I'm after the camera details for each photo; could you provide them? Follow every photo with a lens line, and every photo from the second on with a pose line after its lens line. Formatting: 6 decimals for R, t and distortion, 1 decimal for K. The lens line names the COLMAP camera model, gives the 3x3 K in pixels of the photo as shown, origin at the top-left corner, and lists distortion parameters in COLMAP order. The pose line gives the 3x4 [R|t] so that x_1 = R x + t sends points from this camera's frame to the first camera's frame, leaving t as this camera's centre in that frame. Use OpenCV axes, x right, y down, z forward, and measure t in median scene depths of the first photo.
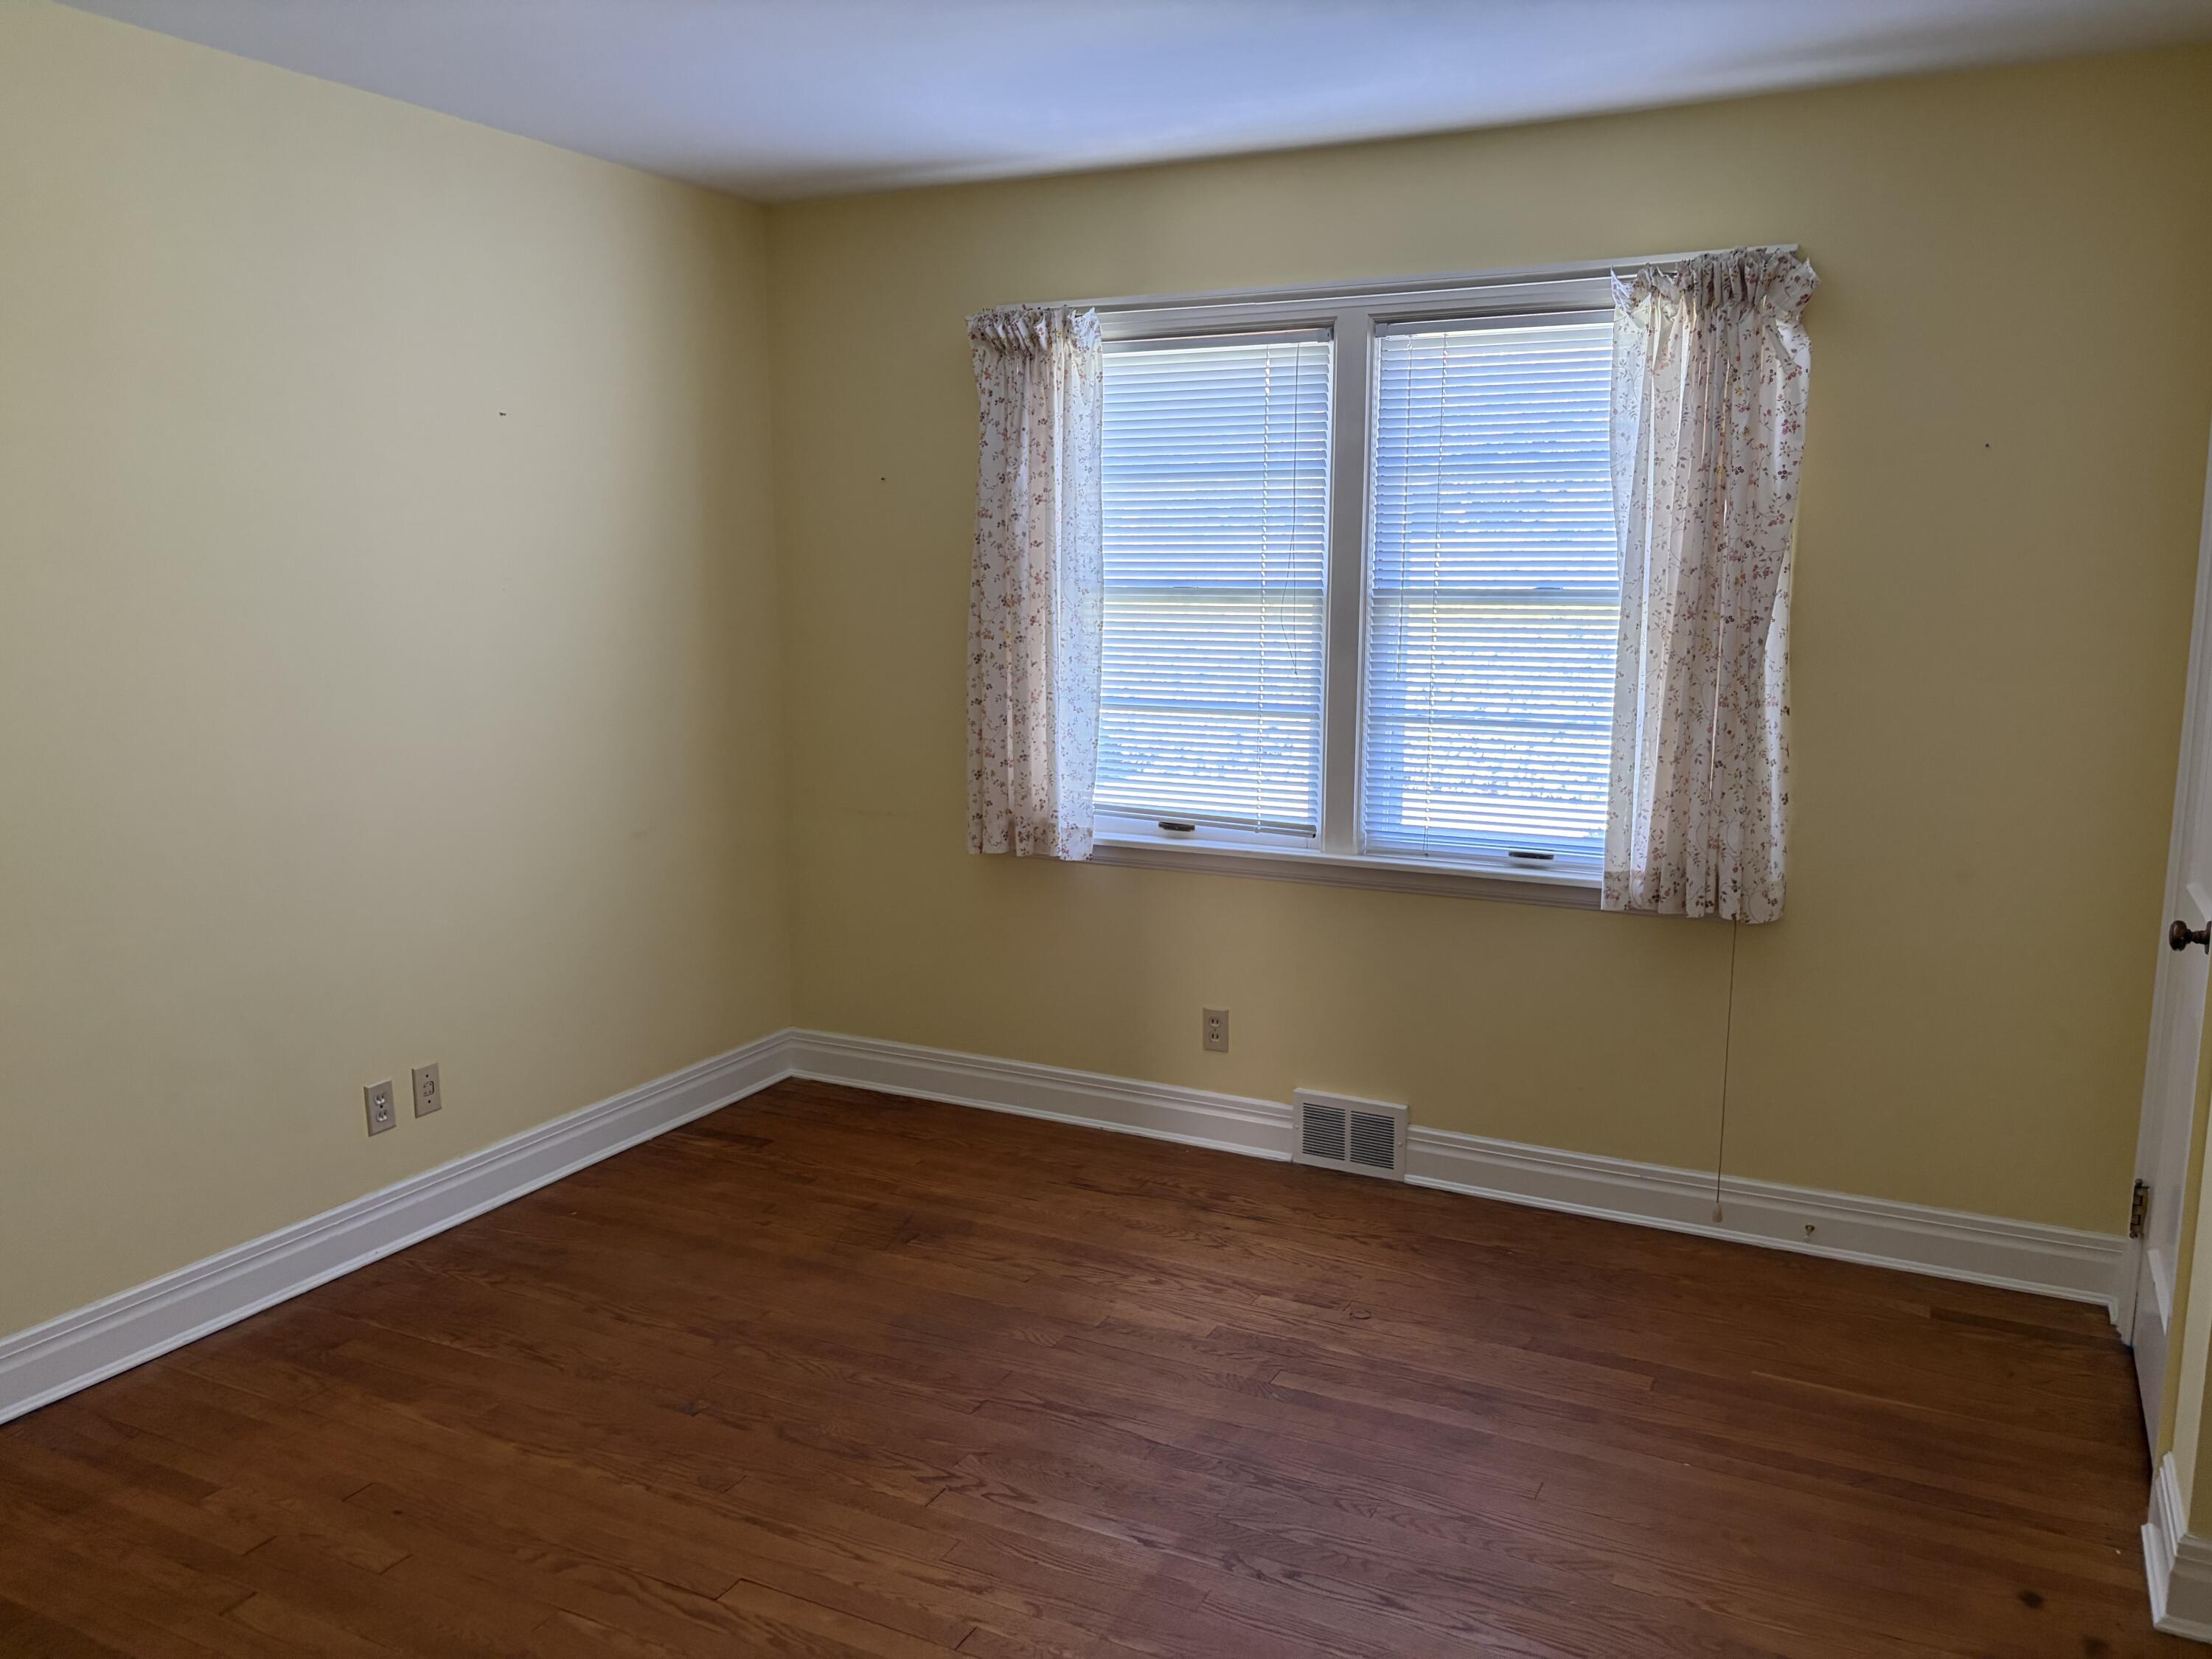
lens RADIAL K [[1673.6, 0, 1106.0], [0, 1673.6, 829.5], [0, 0, 1]] dist [0.021186, -0.004611]
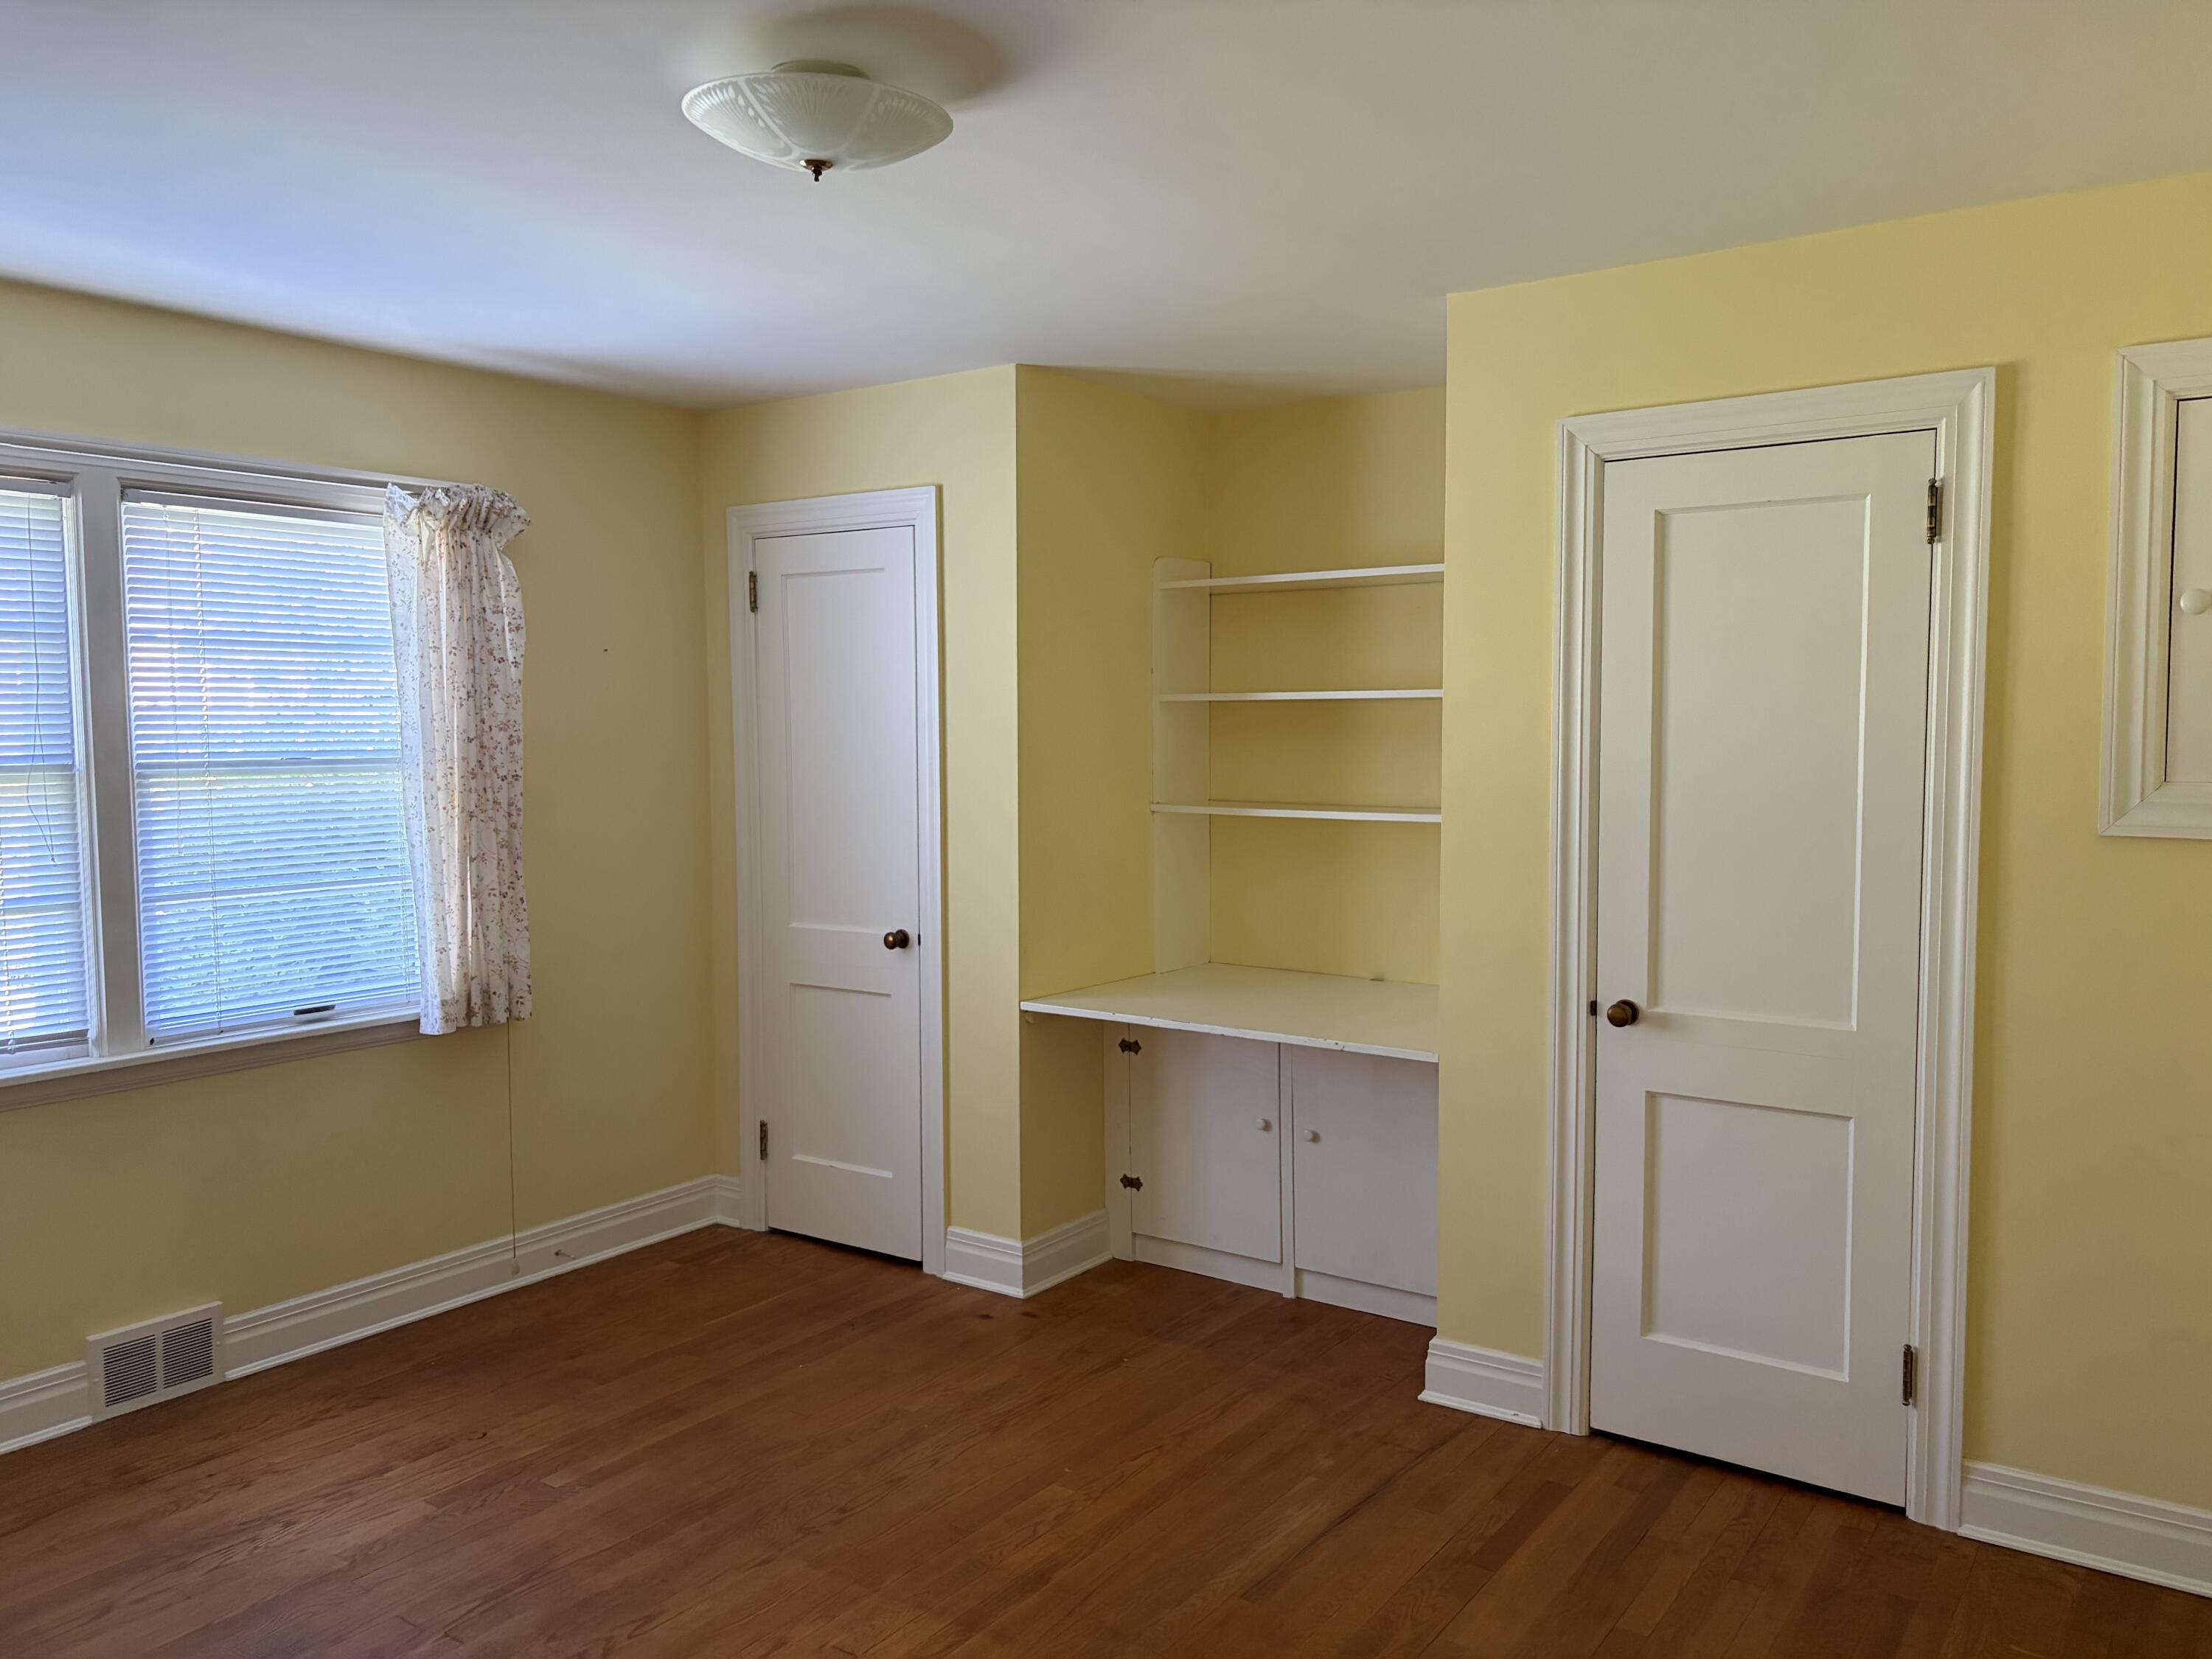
lens RADIAL K [[1673.6, 0, 1106.0], [0, 1673.6, 829.5], [0, 0, 1]] dist [0.021186, -0.004611]
pose [[0.145366, -0.066625, 0.987132, -0.736525], [0.162595, 0.985773, 0.042589, -0.062683], [-0.975926, 0.154312, 0.154131, 0.351276]]
